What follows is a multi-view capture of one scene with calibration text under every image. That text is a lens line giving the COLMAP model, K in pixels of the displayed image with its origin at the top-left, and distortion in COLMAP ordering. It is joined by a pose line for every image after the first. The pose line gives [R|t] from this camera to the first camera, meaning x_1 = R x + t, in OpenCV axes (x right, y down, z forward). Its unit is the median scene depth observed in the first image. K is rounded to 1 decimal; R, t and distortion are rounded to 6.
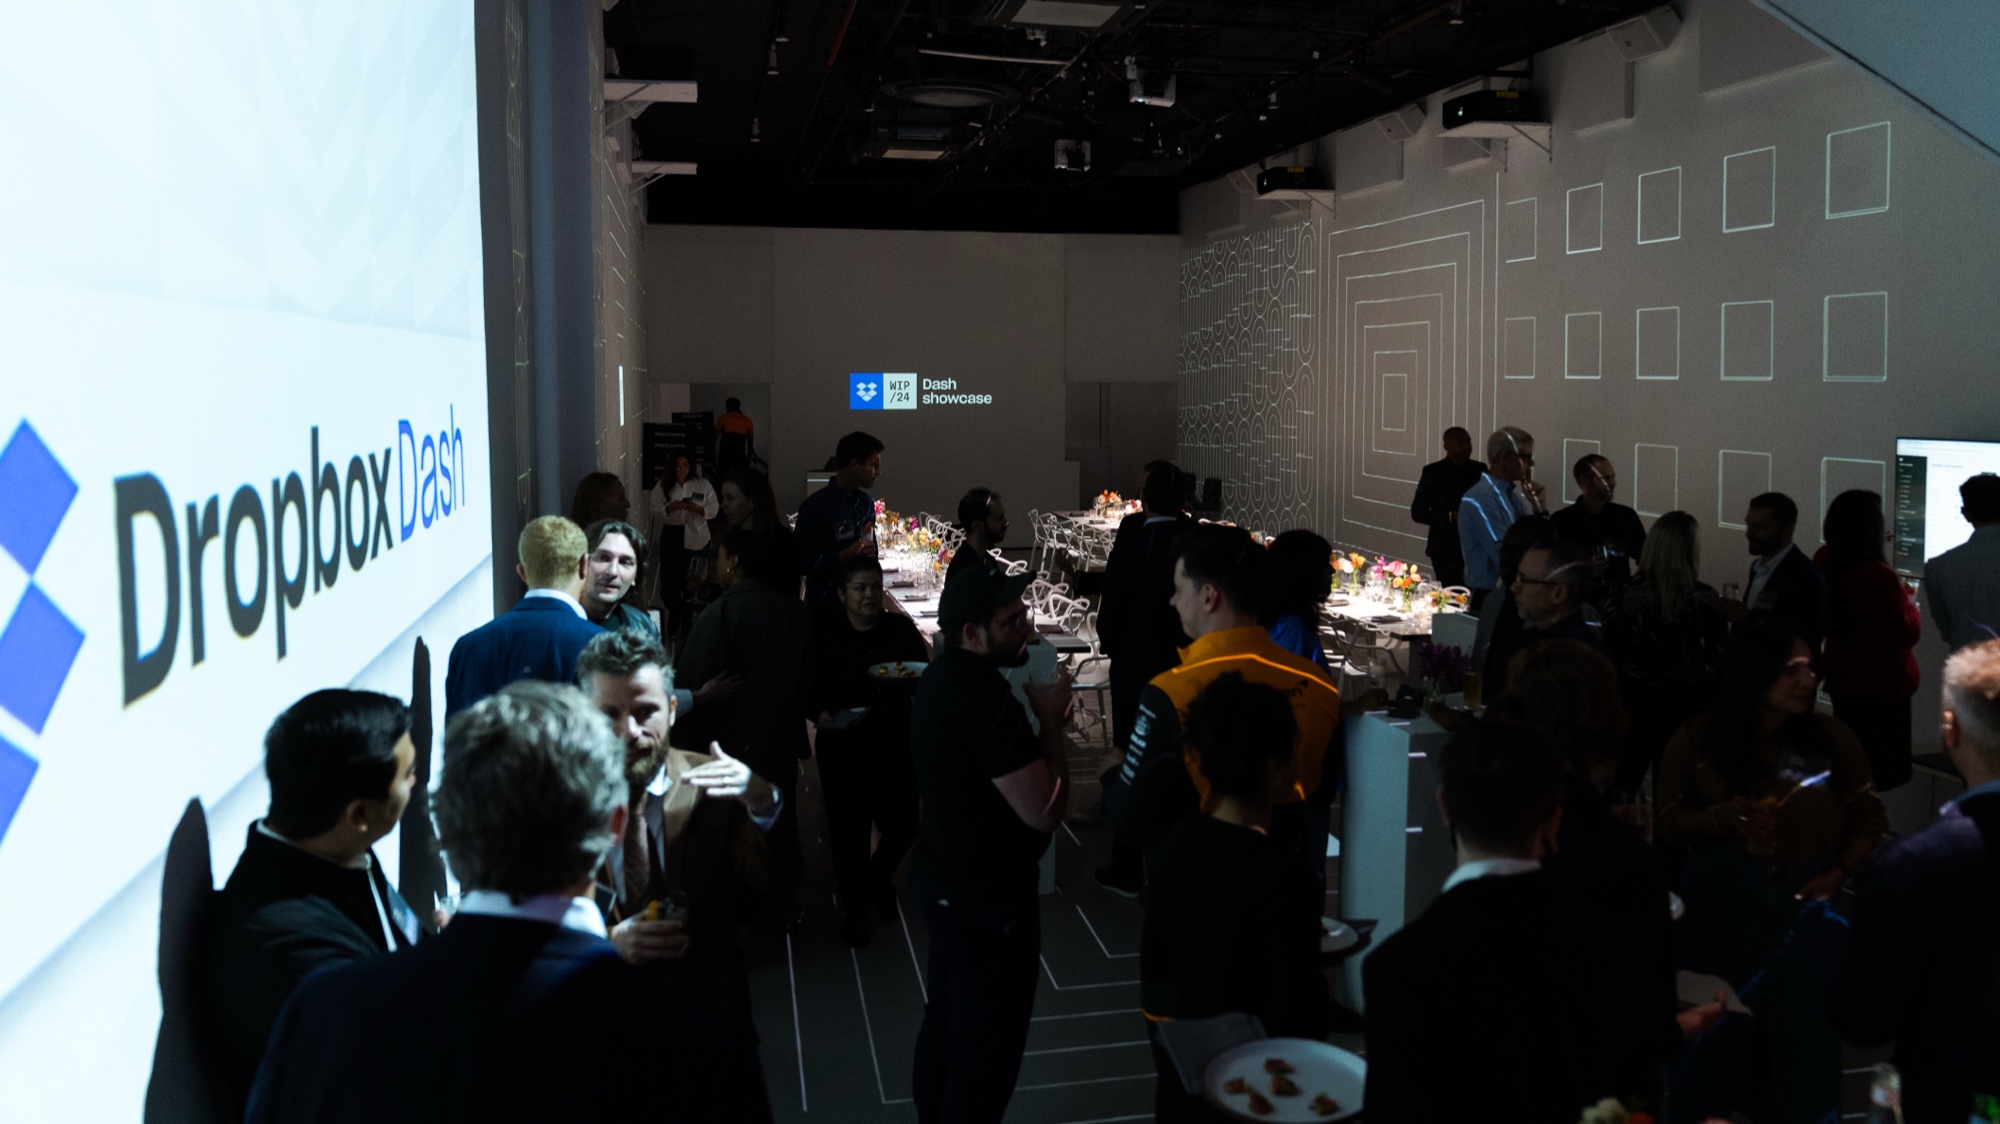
lens RADIAL K [[1456.7, 0, 985.7], [0, 1456.7, 548.5], [0, 0, 1]] dist [-0.034499, -0.000604]
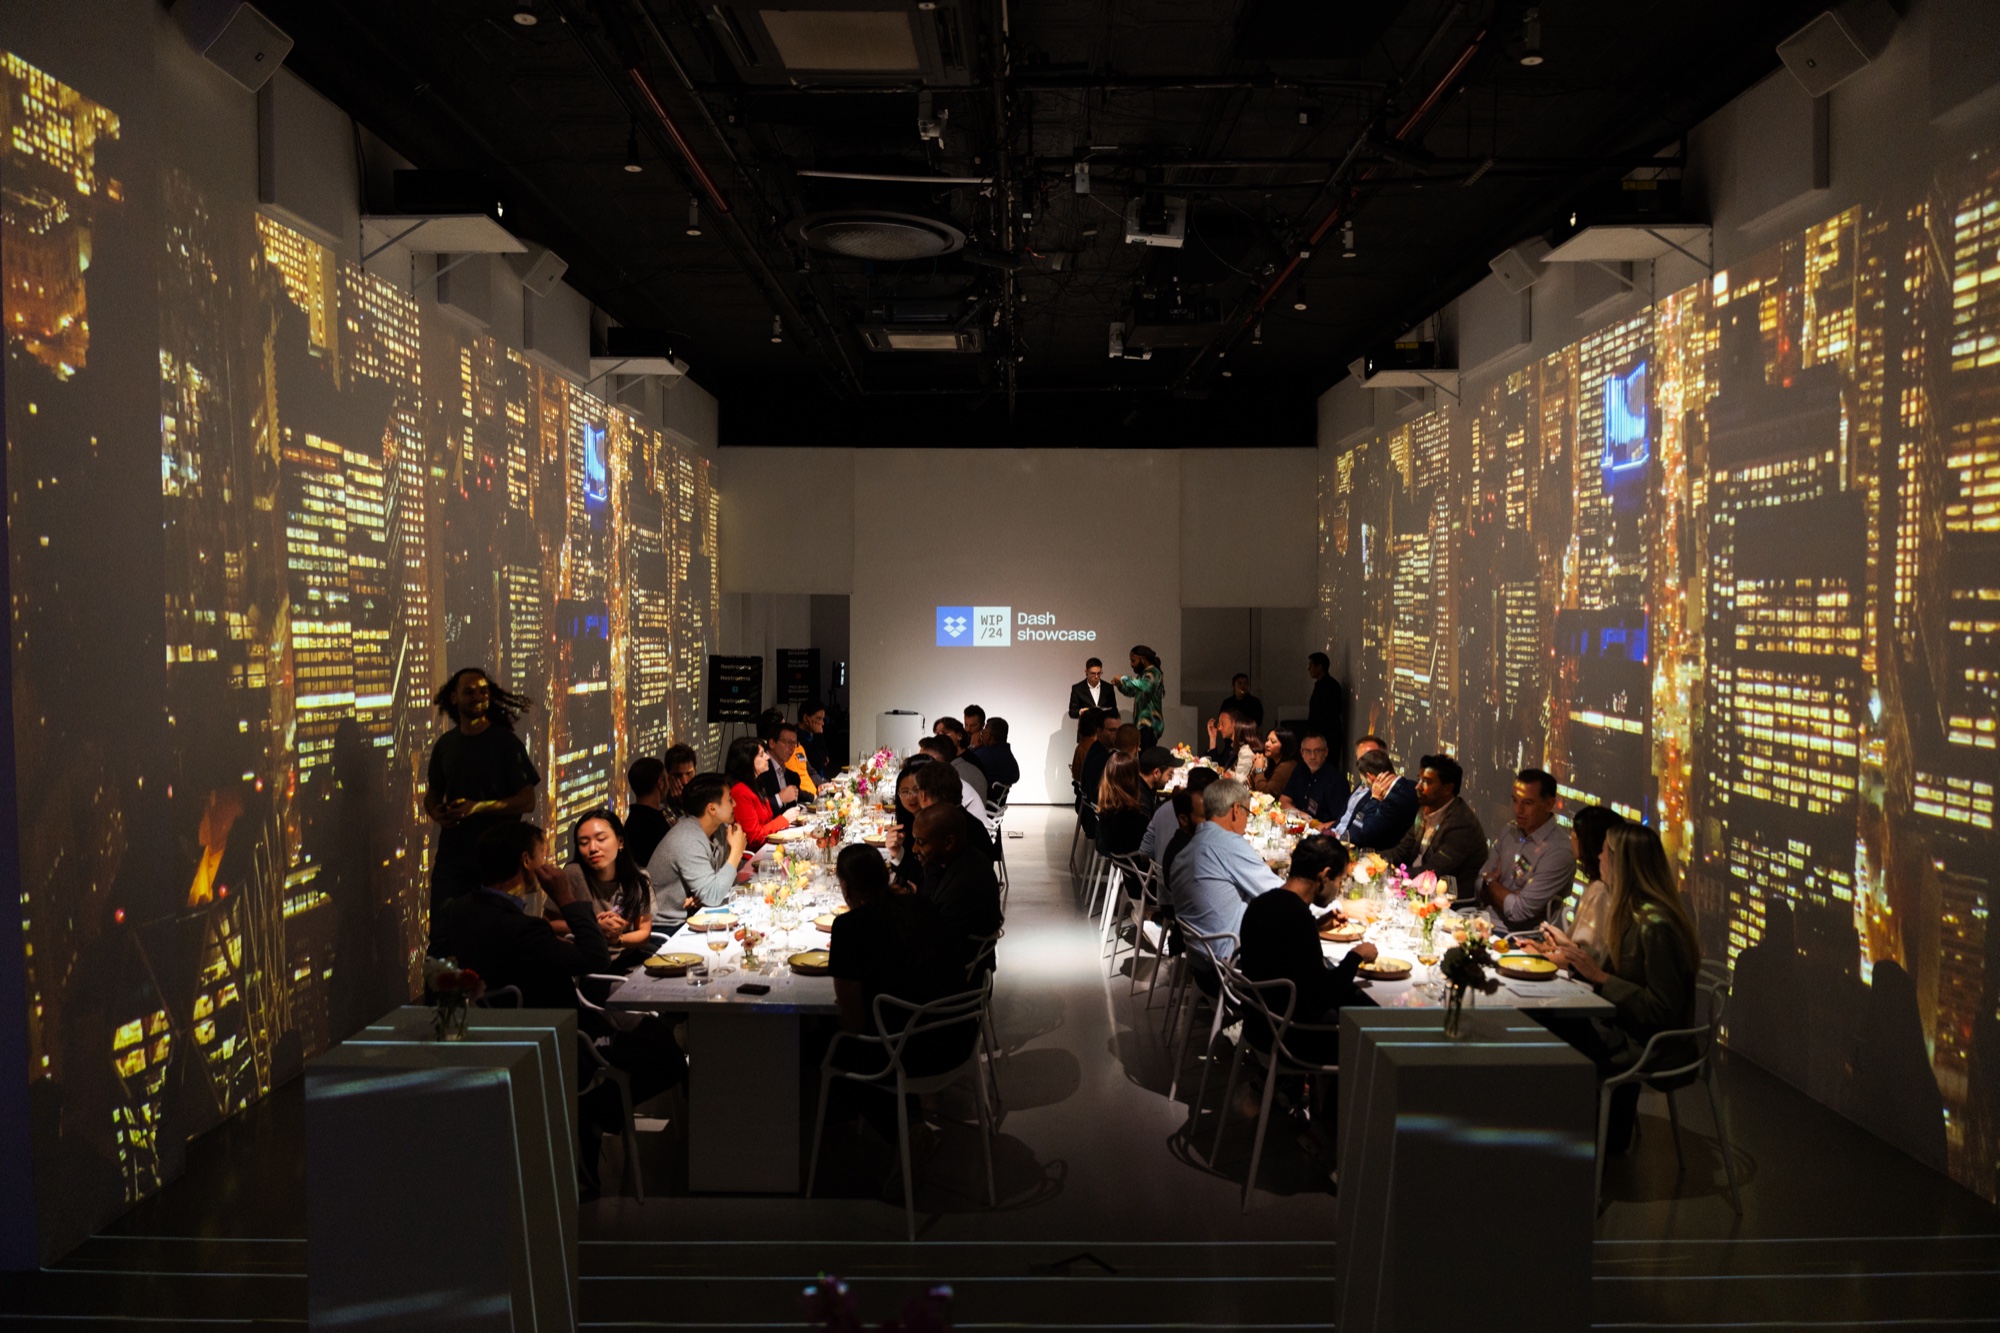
lens RADIAL K [[1346.3, 0, 999.0], [0, 1346.3, 682.6], [0, 0, 1]] dist [0.000458, -0.002235]
pose [[0.980091, 0.009039, -0.198342, 0.115016], [-0.023571, 0.997195, -0.071033, -0.015073], [0.197143, 0.074294, 0.977556, 0.198800]]
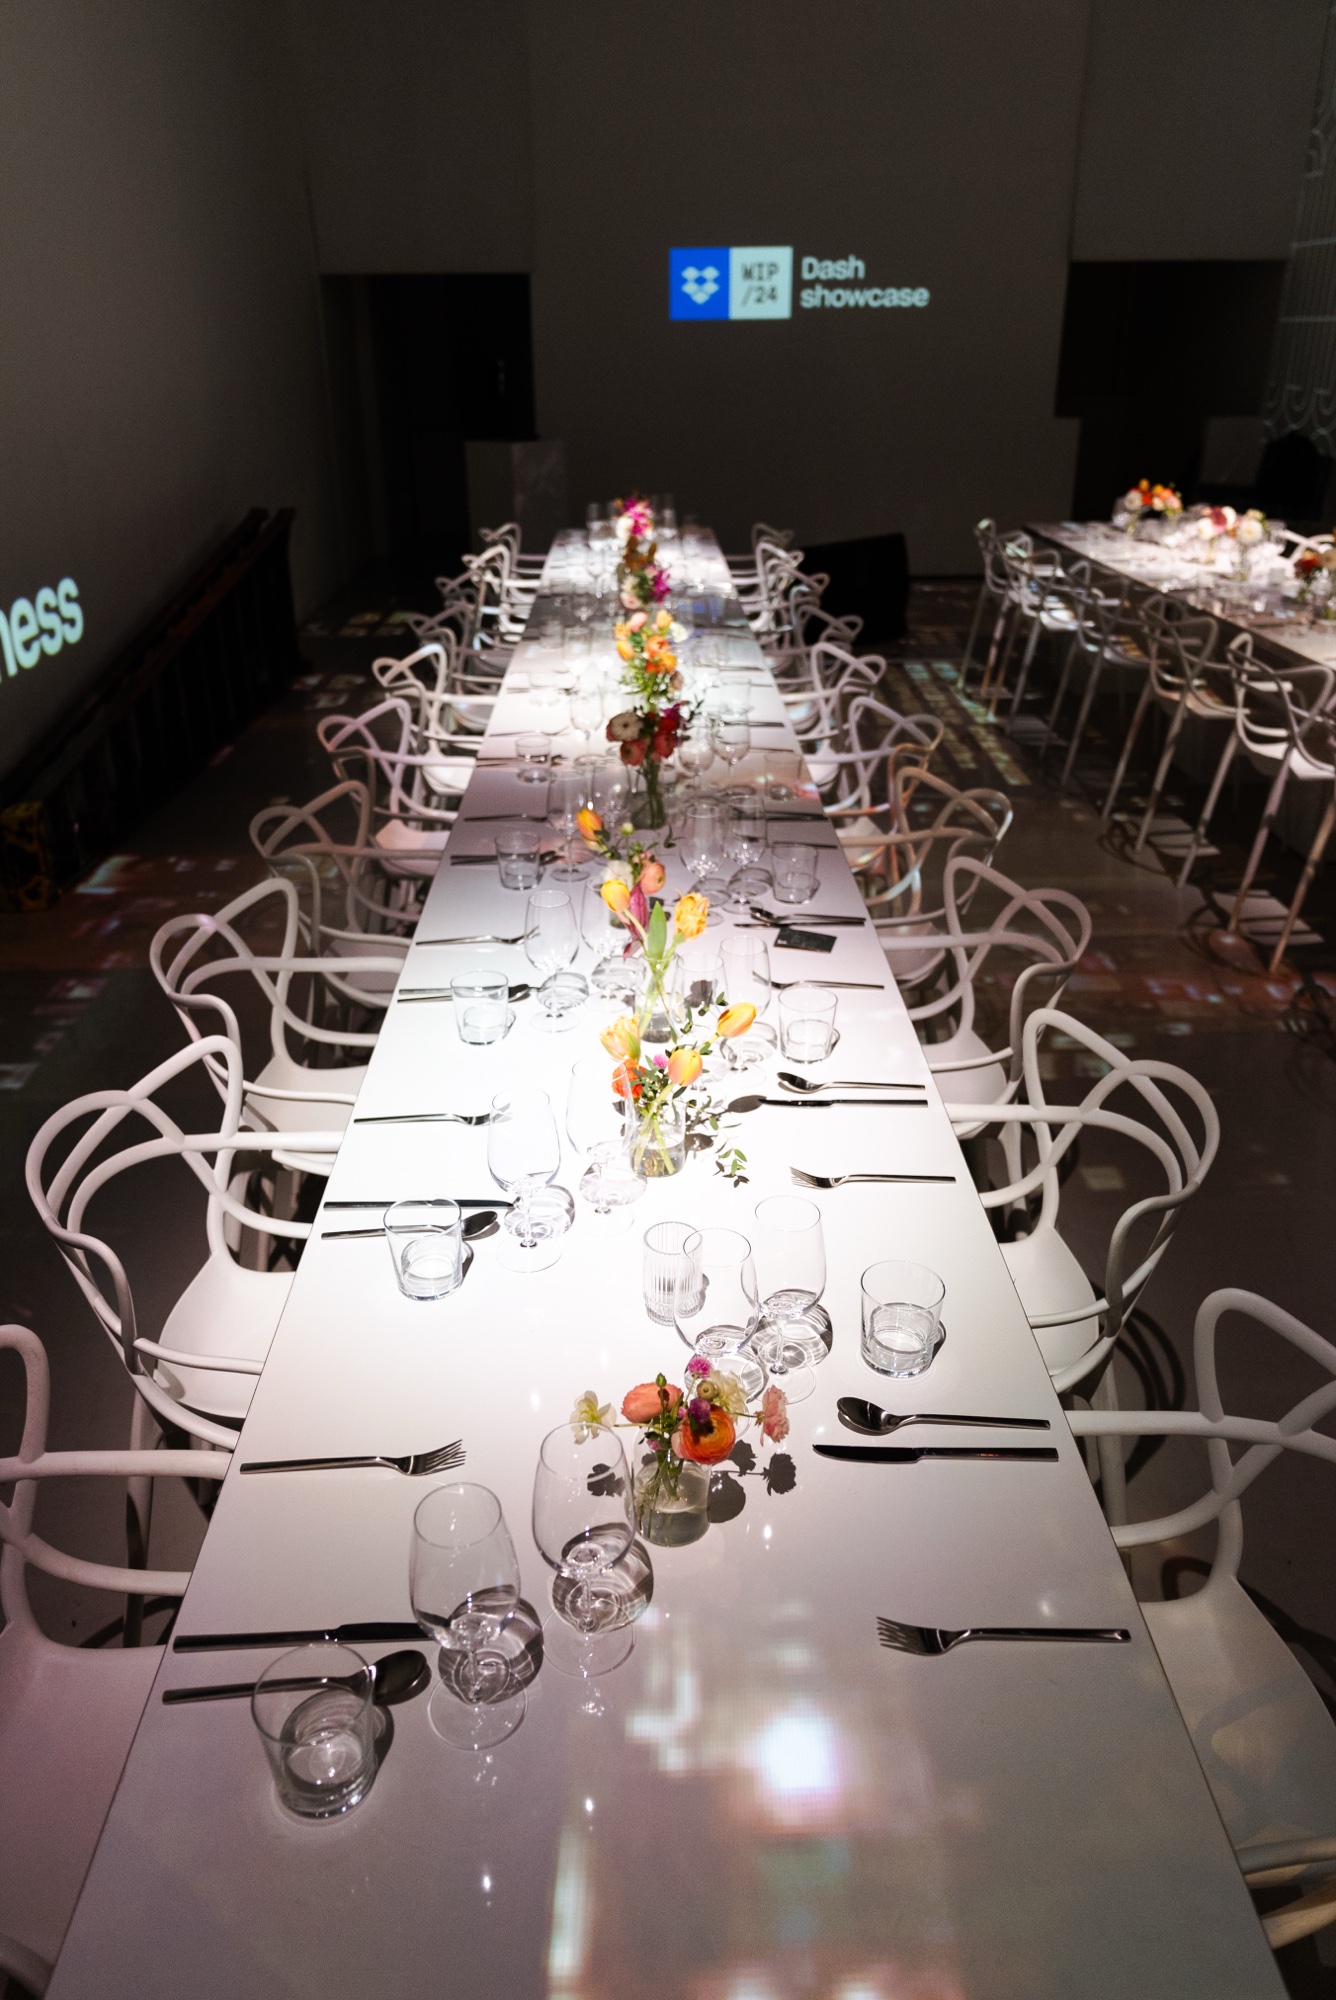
lens RADIAL K [[1422.4, 0, 668.9], [0, 1422.4, 1005.0], [0, 0, 1]] dist [-0.010099, -0.000667]
pose [[0.983795, 0.064006, -0.167481, 0.015630], [-0.006750, 0.946669, 0.322137, -0.022340], [0.179168, -0.315786, 0.931761, 0.419338]]
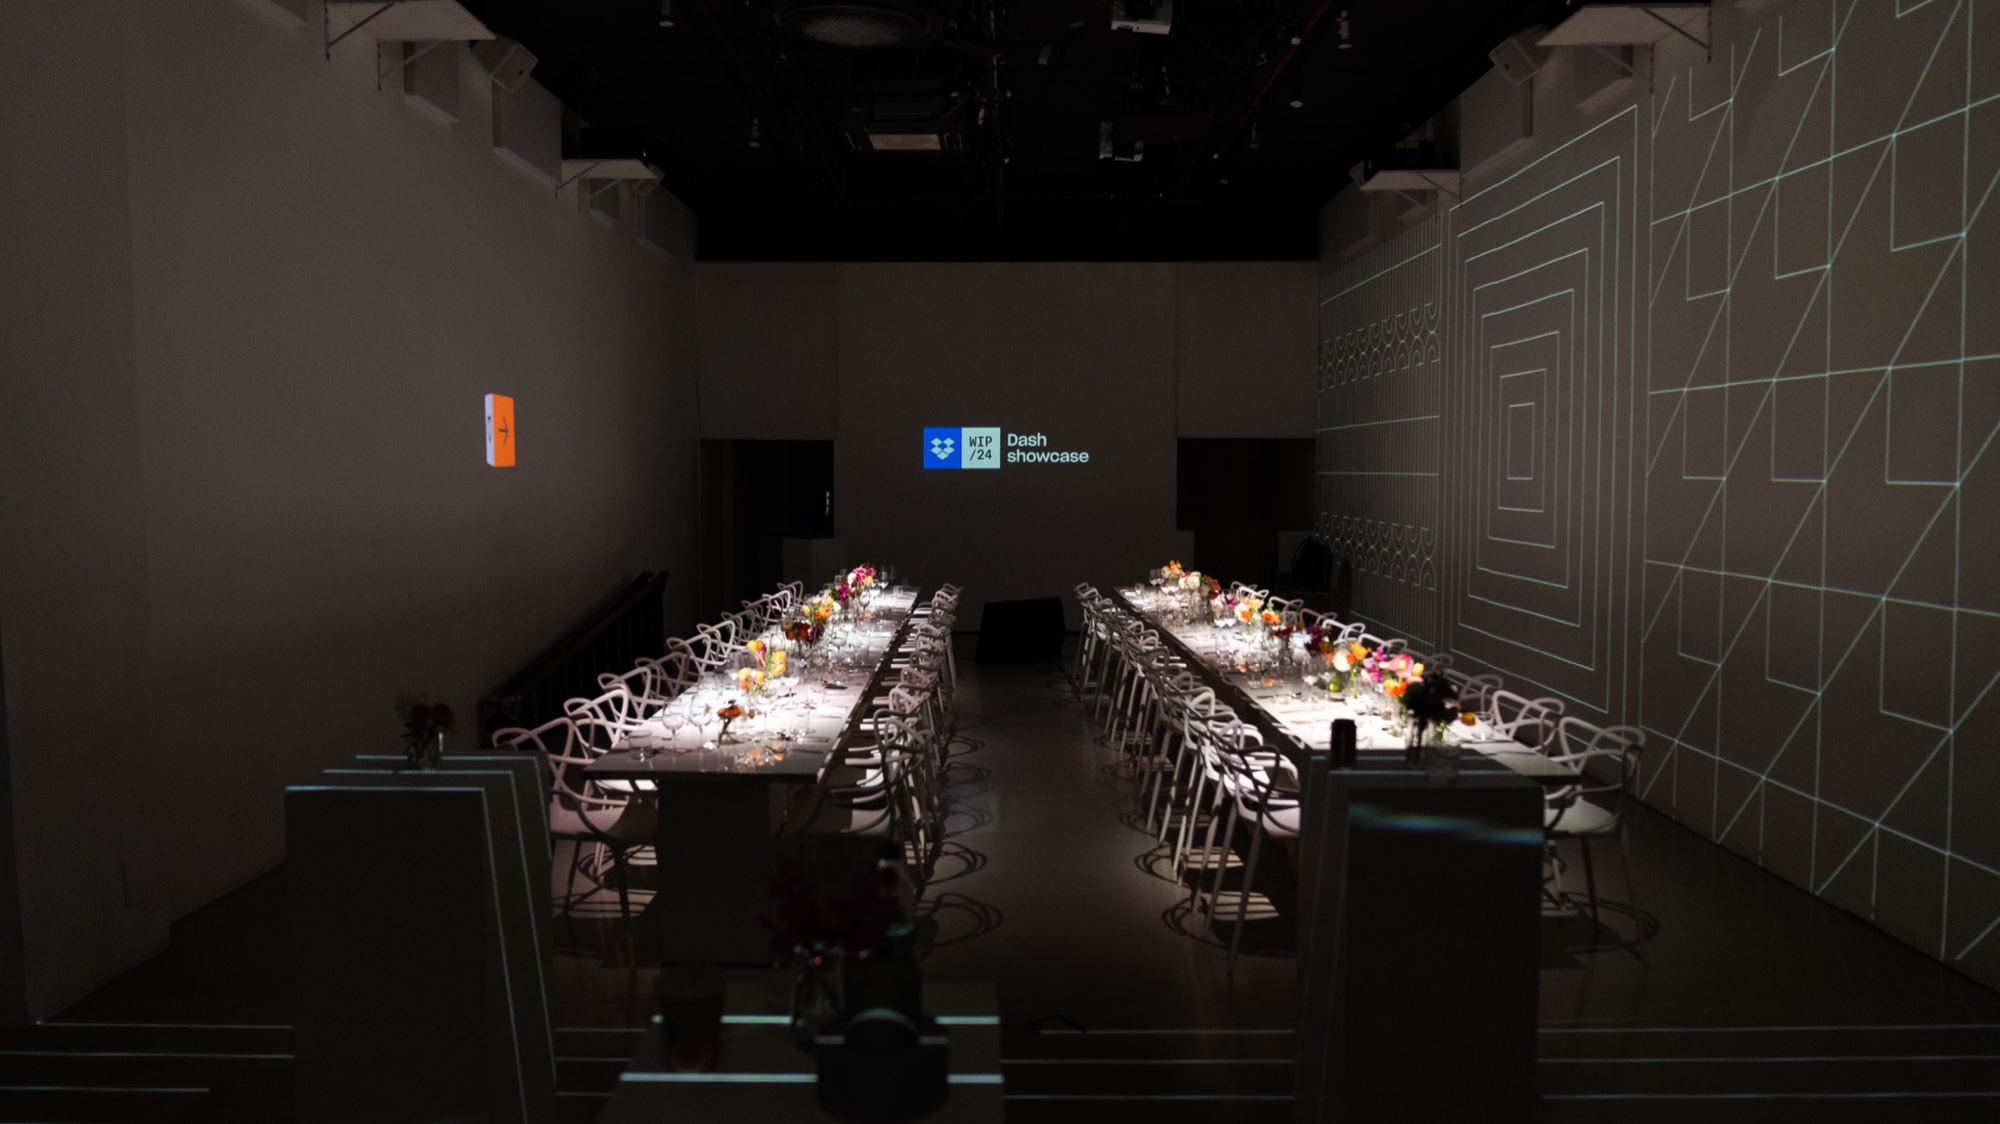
lens RADIAL K [[1409.7, 0, 984.0], [0, 1409.7, 591.9], [0, 0, 1]] dist [-0.027543, 0.013934]
pose [[0.978187, 0.016968, -0.207033, 0.123015], [-0.023322, 0.999328, -0.028289, 0.001392], [0.206414, 0.032501, 0.977925, 0.189653]]
